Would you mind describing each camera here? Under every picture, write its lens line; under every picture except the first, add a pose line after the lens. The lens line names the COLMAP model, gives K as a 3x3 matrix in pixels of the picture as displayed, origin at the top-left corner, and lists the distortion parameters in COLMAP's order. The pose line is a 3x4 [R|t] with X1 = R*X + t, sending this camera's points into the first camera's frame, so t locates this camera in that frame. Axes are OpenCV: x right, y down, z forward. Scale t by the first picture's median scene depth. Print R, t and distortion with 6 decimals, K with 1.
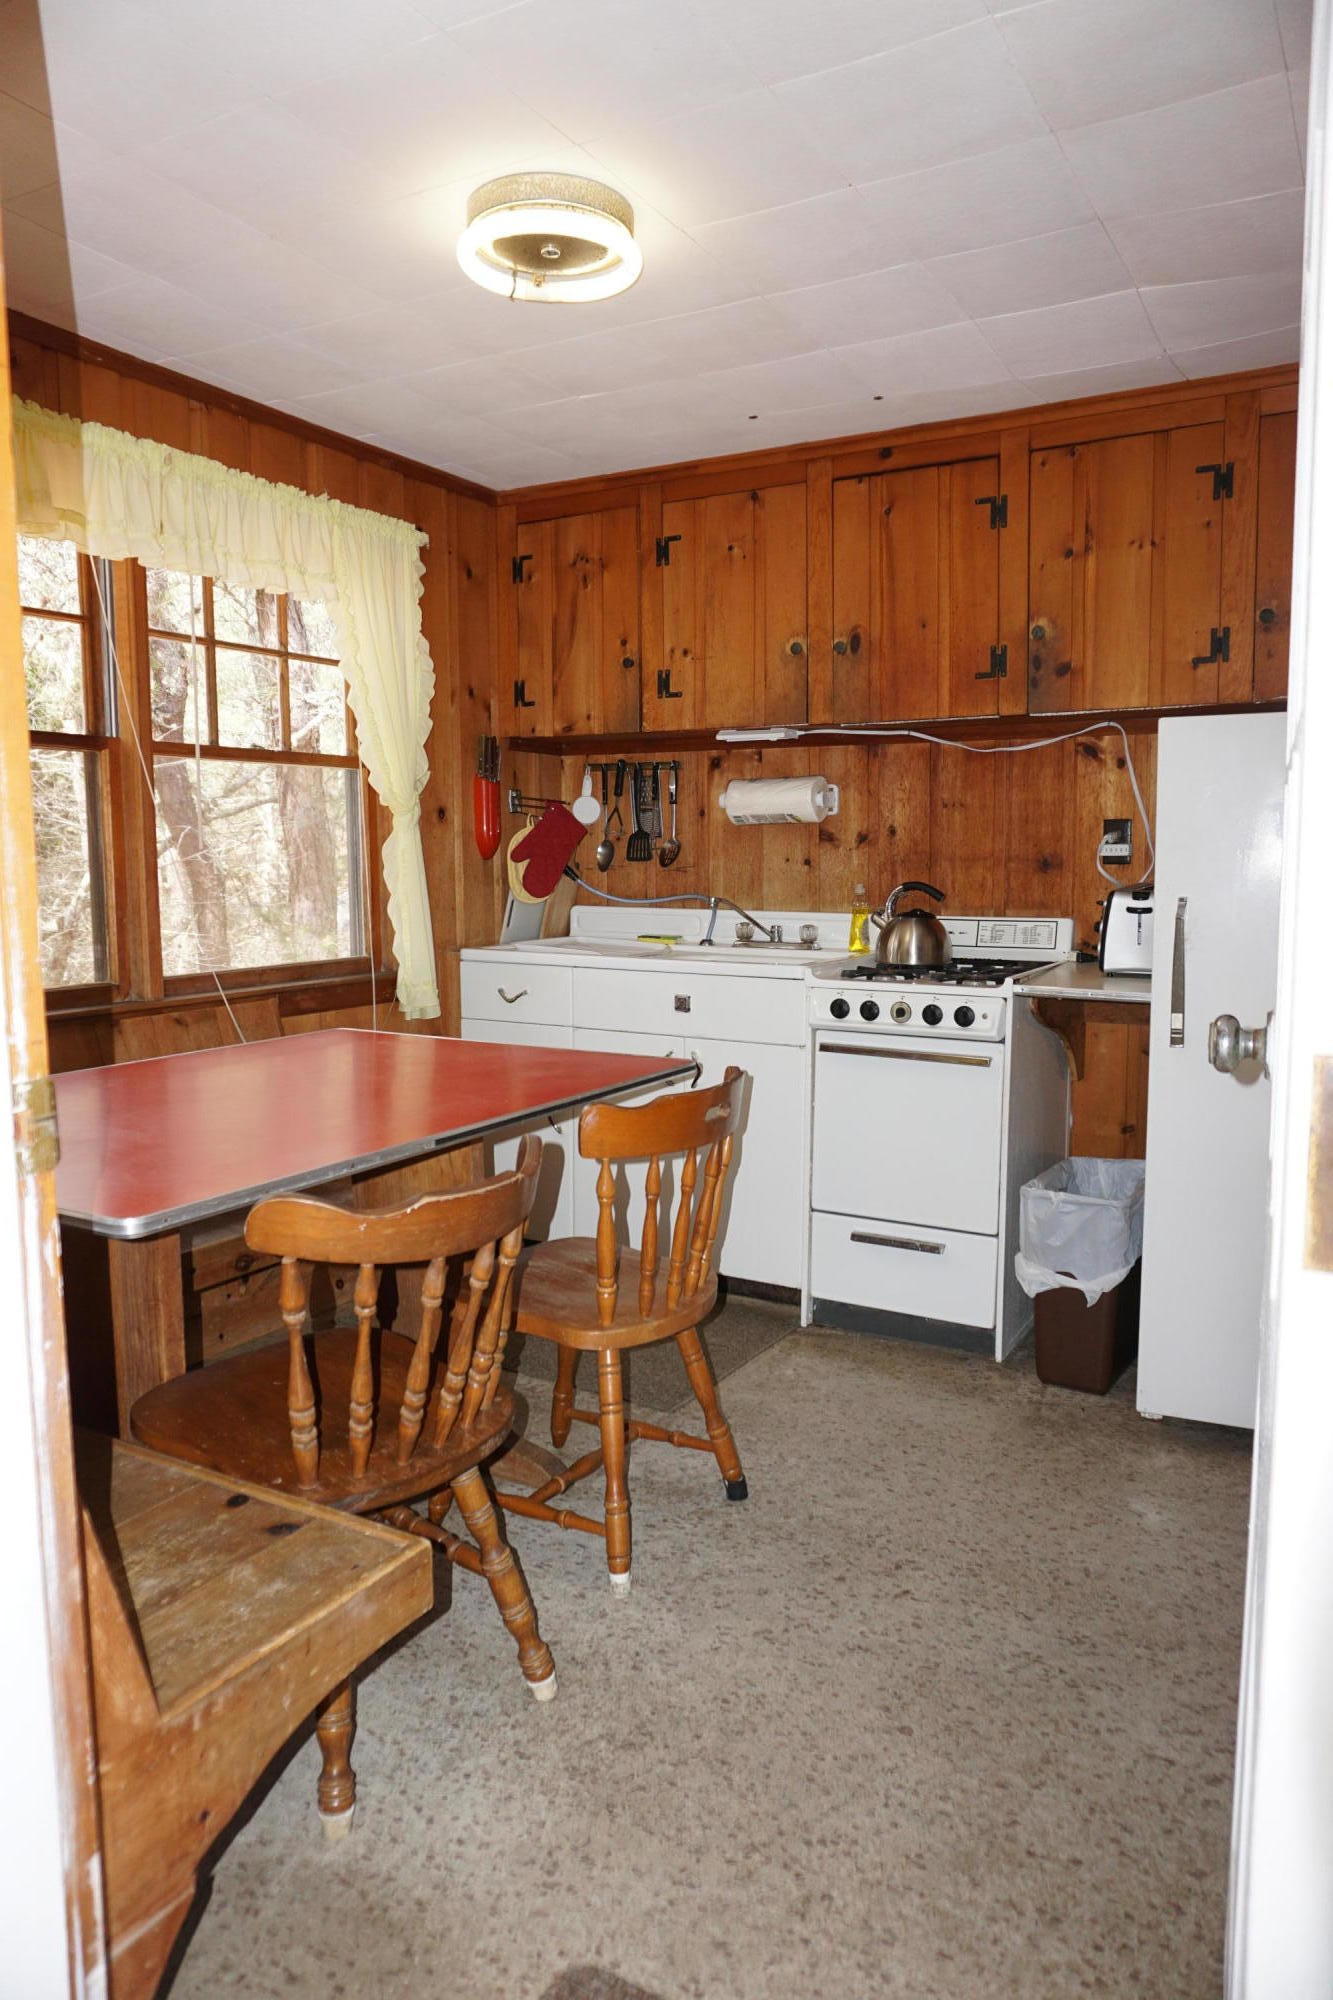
lens RADIAL K [[1339.3, 0, 656.8], [0, 1339.3, 1005.1], [0, 0, 1]] dist [-0.057977, 0.039531]
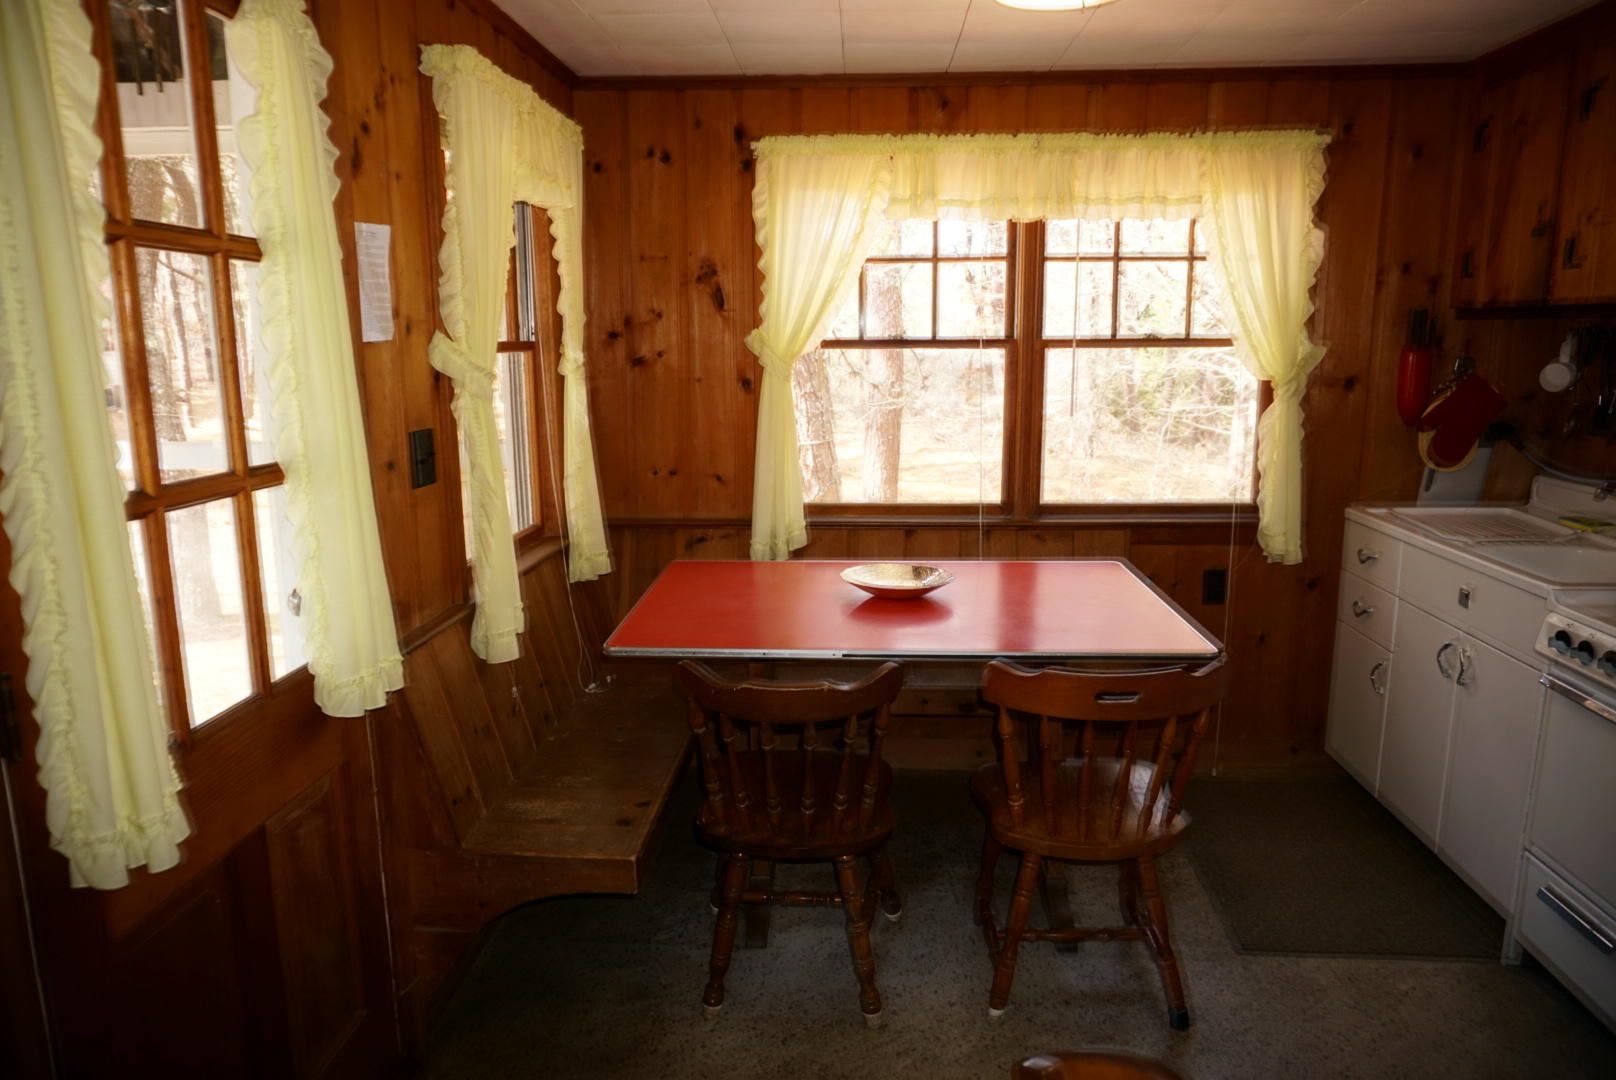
lens RADIAL K [[1083.2, 0, 805.4], [0, 1083.2, 537.7], [0, 0, 1]] dist [-0.050938, 0.029603]
pose [[0.439827, 0.161881, -0.883372, 0.455493], [-0.091423, 0.986581, 0.135275, -0.098693], [0.893417, 0.021263, 0.448725, 0.206283]]
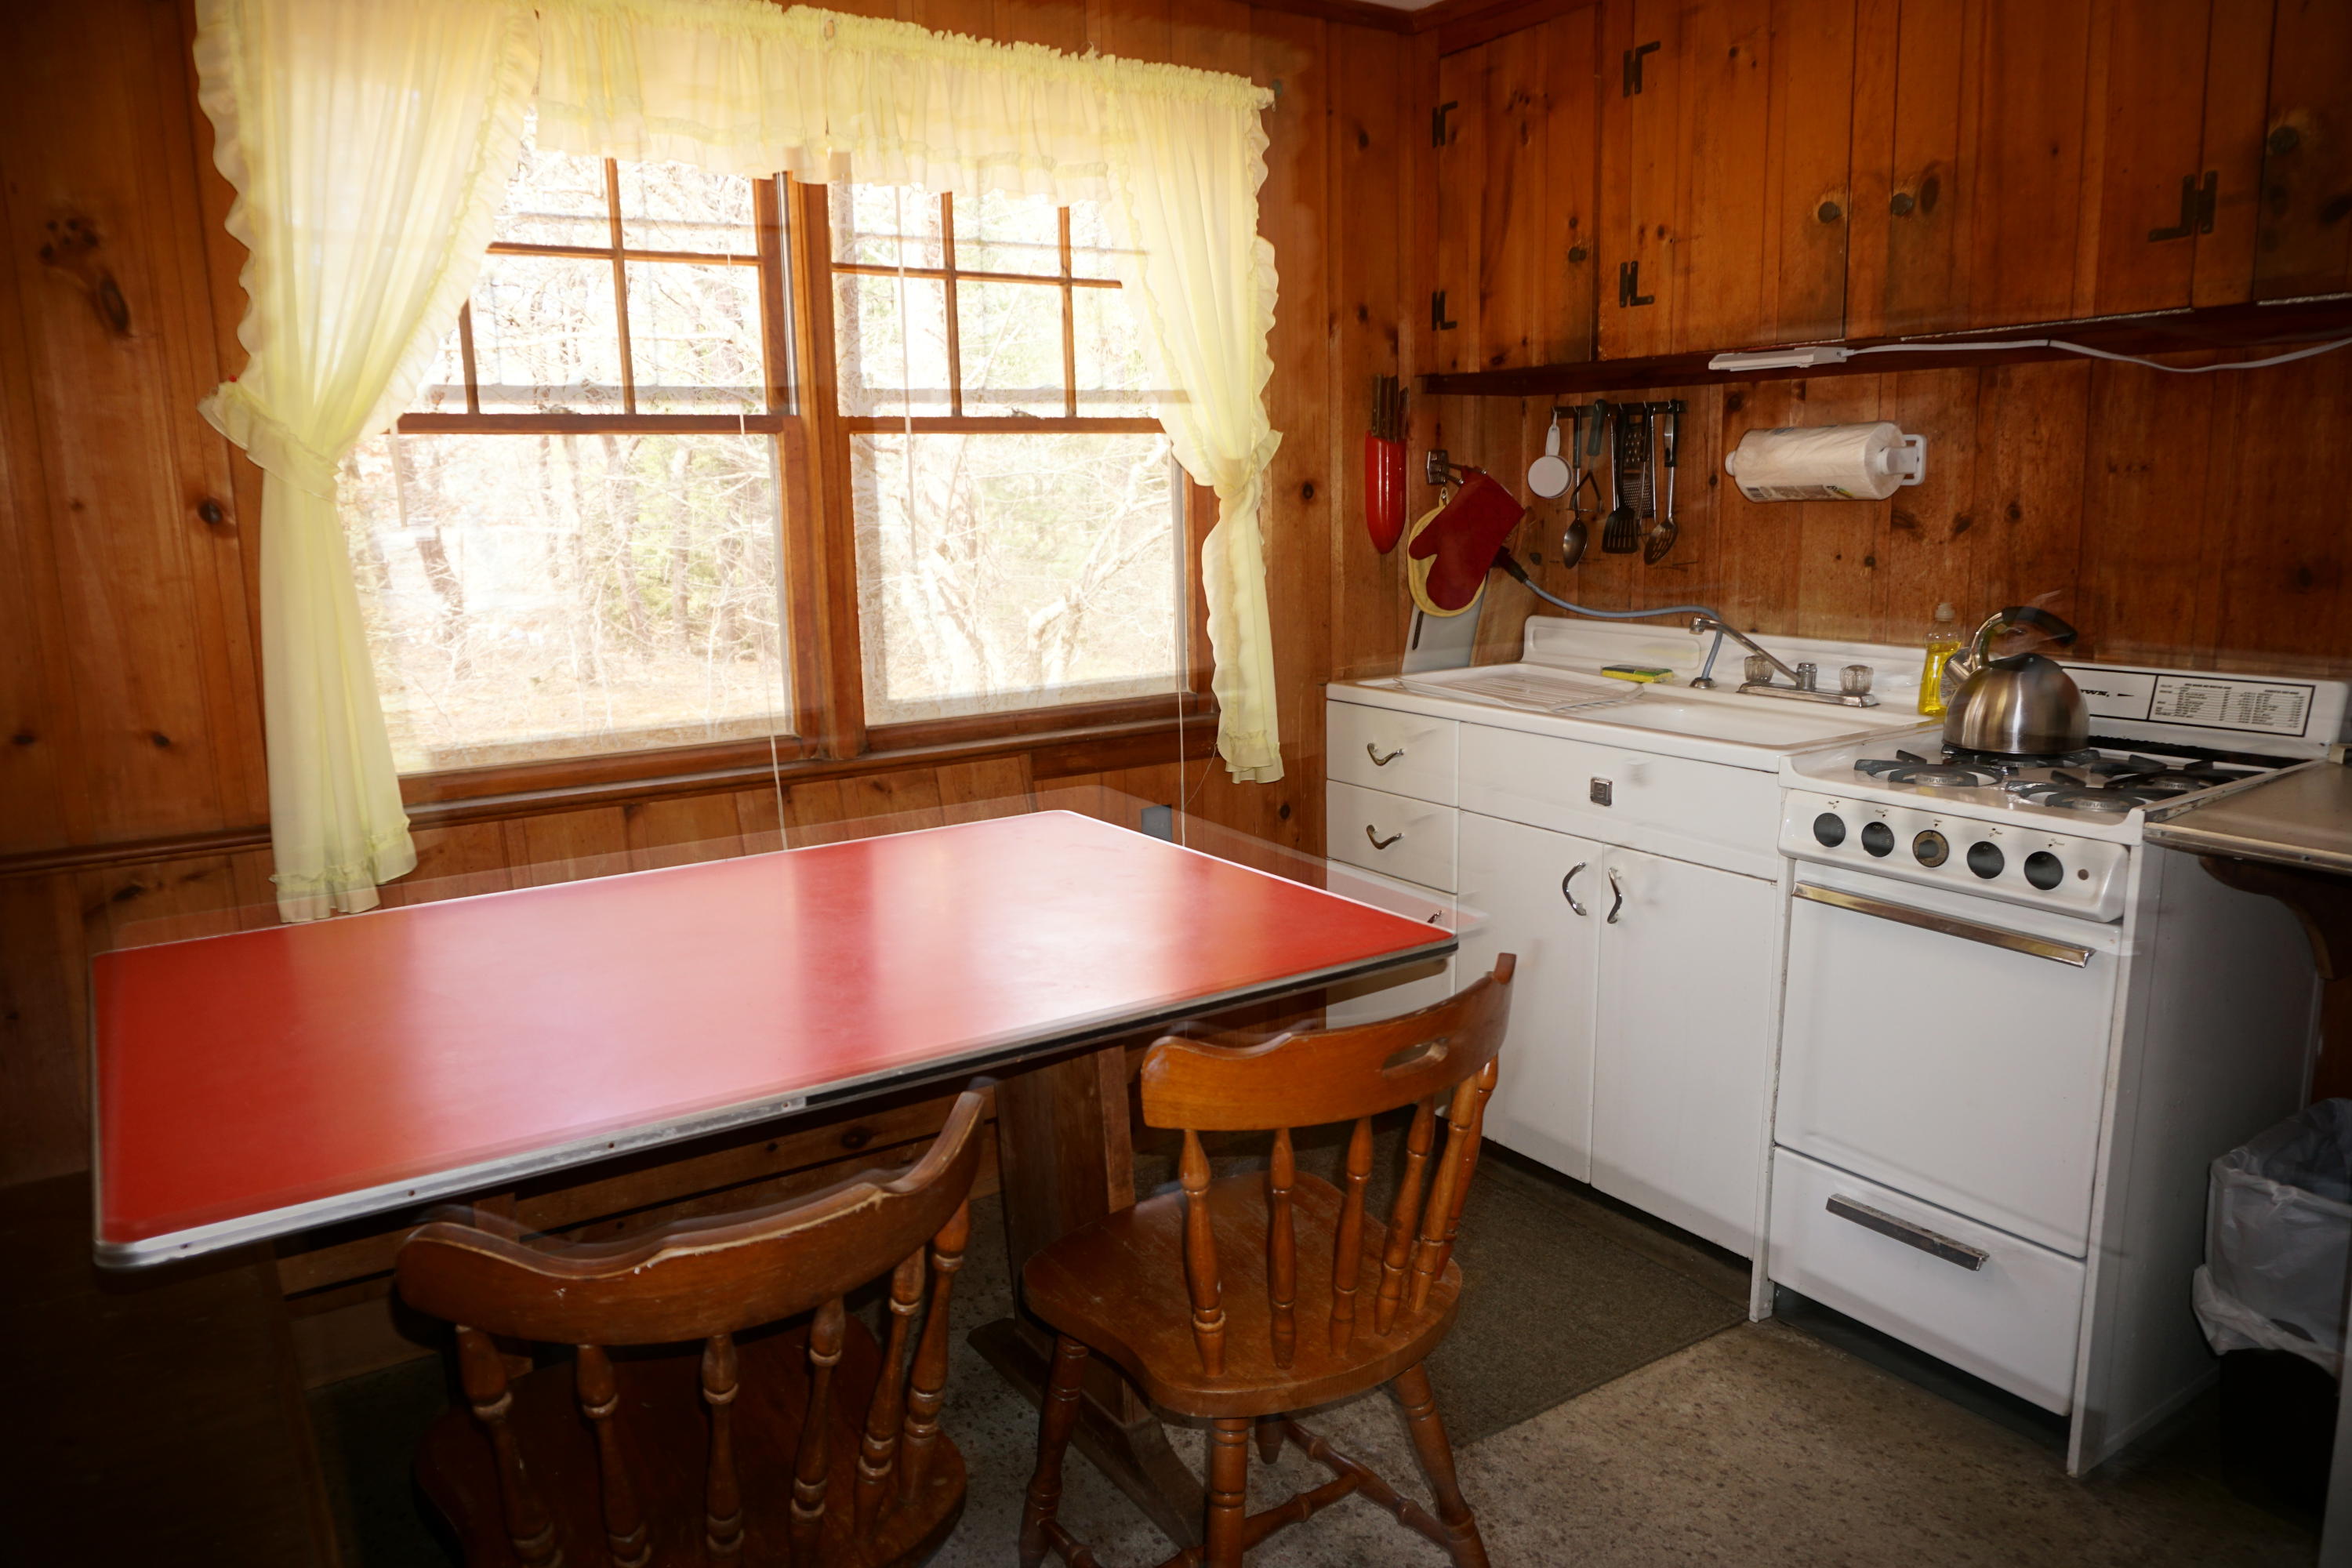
lens RADIAL K [[1576.5, 0, 1172.3], [0, 1576.5, 780.6], [0, 0, 1]] dist [-0.050938, 0.029603]
pose [[0.897230, 0.064187, -0.436873, 0.152812], [-0.031704, 0.996189, 0.081252, -0.057326], [0.440423, -0.059051, 0.895846, 0.217031]]
